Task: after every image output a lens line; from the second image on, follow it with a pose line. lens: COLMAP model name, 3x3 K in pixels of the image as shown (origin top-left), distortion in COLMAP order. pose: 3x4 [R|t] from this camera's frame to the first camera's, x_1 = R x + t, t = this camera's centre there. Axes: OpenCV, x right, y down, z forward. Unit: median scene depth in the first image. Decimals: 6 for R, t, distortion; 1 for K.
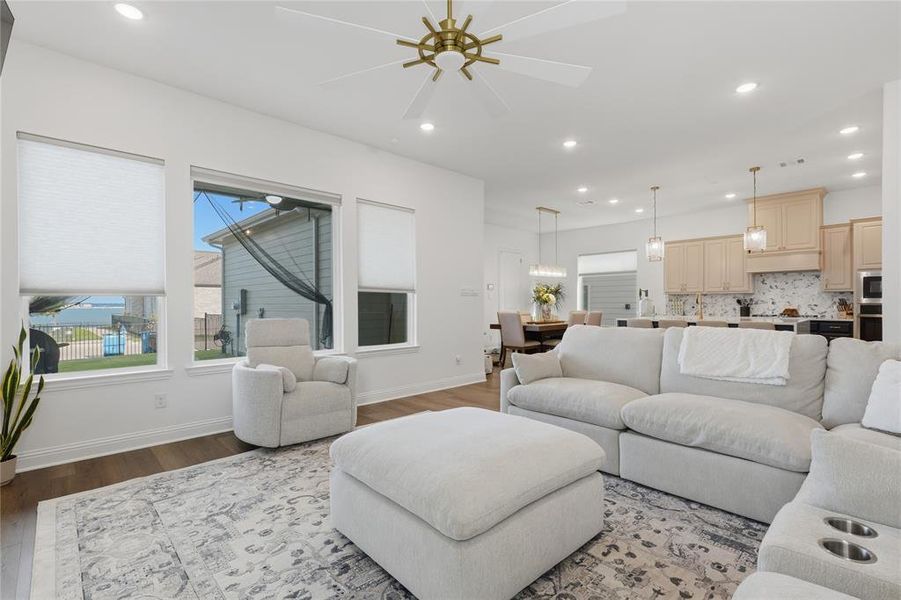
lens RADIAL K [[415.4, 0, 449.7], [0, 415.4, 302.2], [0, 0, 1]] dist [-0.000571, 0.000020]
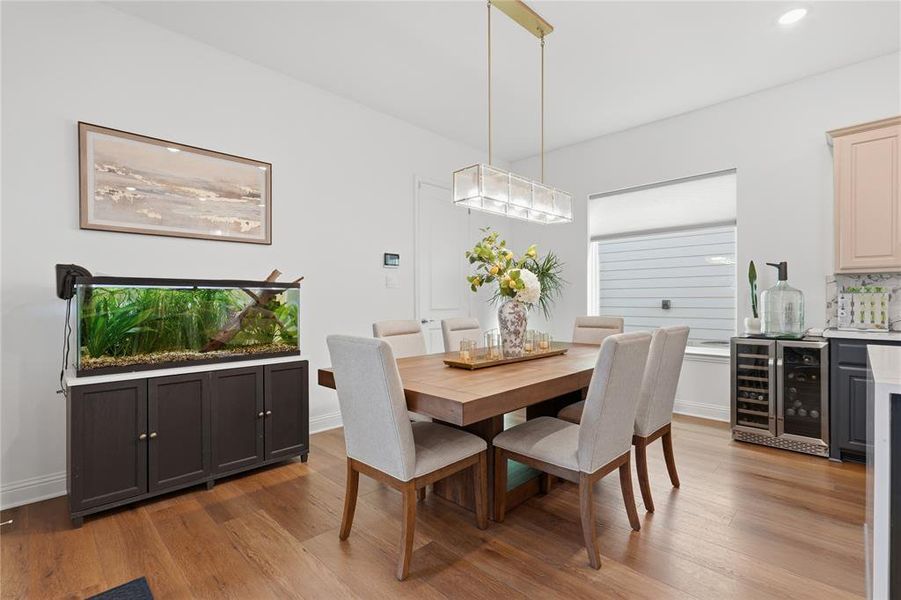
lens RADIAL K [[415.4, 0, 447.8], [0, 415.4, 299.9], [0, 0, 1]] dist [-0.000571, 0.000020]
pose [[0.999698, 0.001815, 0.024517, 0.162710], [-0.001920, 0.999989, 0.004266, 0.002792], [-0.024509, -0.004311, 0.999690, 0.631031]]
